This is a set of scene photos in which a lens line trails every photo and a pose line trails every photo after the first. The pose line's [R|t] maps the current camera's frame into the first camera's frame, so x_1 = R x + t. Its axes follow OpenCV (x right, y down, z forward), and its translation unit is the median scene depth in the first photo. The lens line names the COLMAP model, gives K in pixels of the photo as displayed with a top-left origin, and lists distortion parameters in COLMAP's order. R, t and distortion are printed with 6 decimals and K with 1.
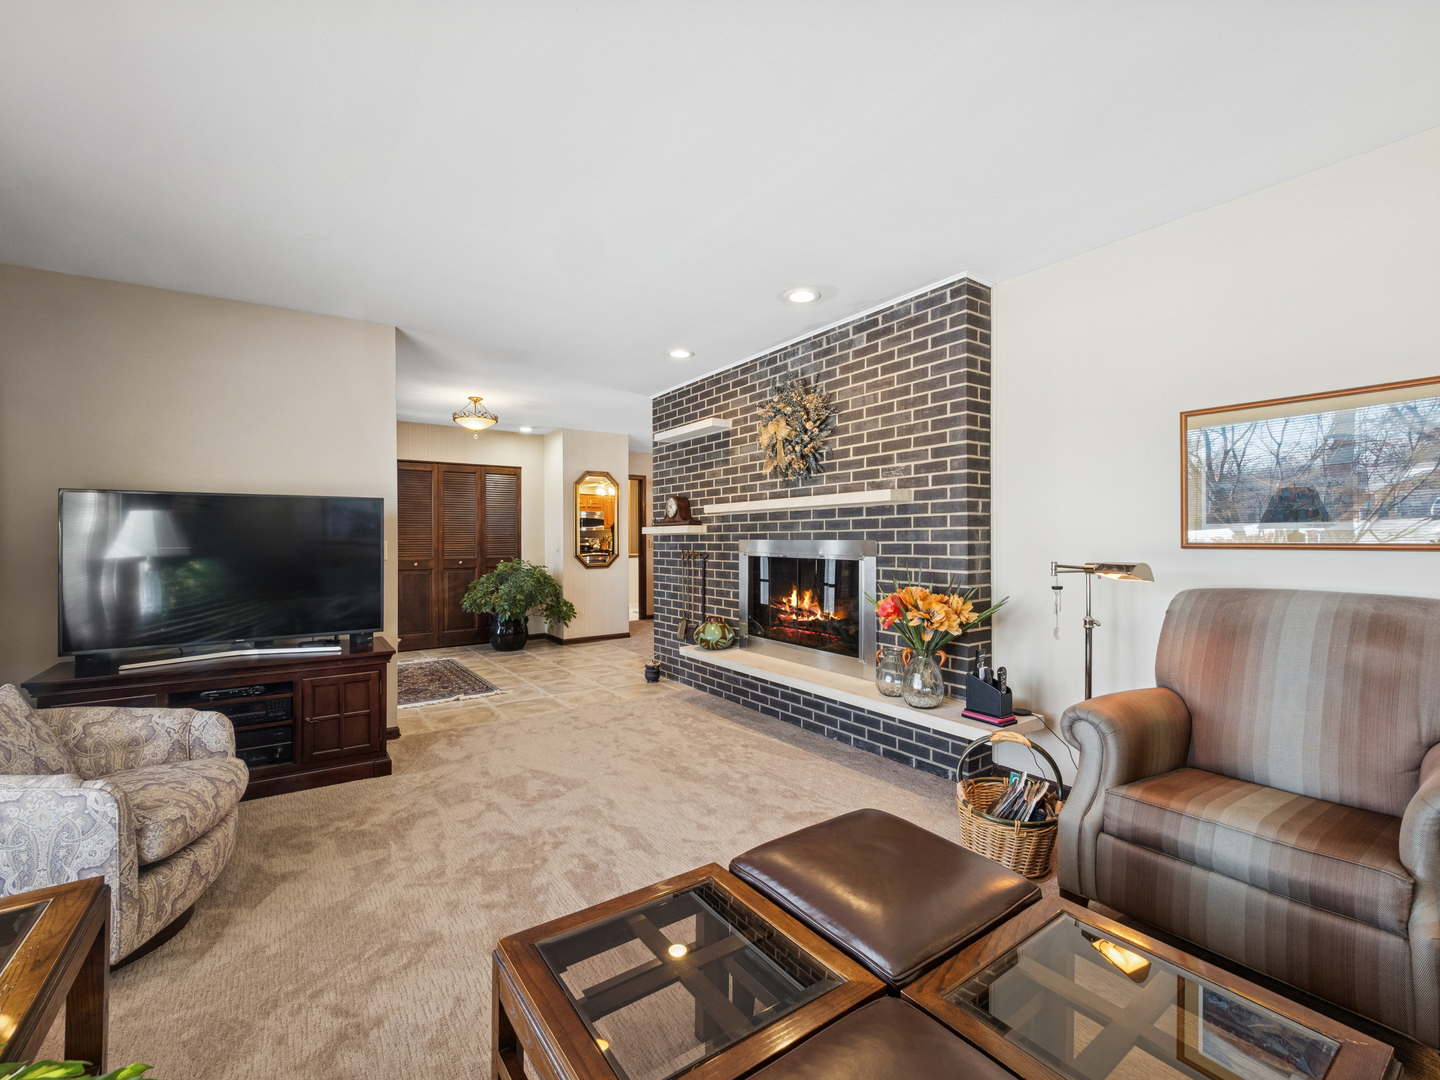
lens RADIAL K [[620.8, 0, 722.7], [0, 620.8, 567.8], [0, 0, 1]] dist [-0.000480, 0.000053]
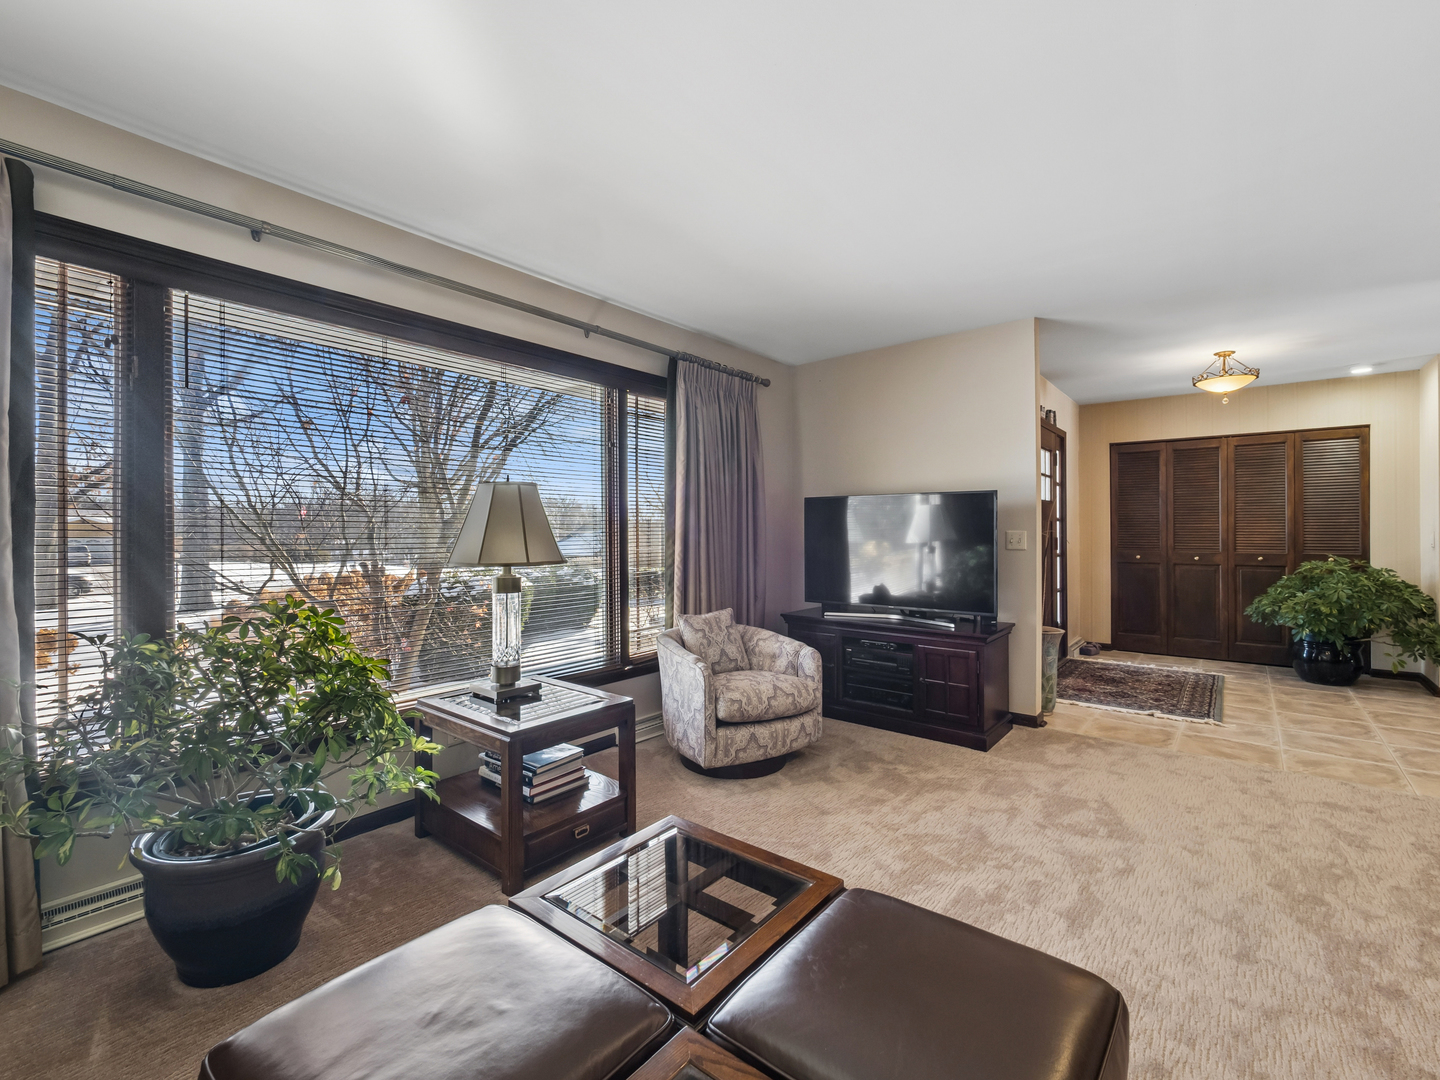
lens RADIAL K [[646.0, 0, 717.2], [0, 646.0, 561.8], [0, 0, 1]] dist [-0.000249, 0.000307]
pose [[0.283500, 0.049370, -0.957701, 0.331010], [-0.045141, 0.998254, 0.038097, -0.009655], [0.957909, 0.032431, 0.285233, 0.212403]]
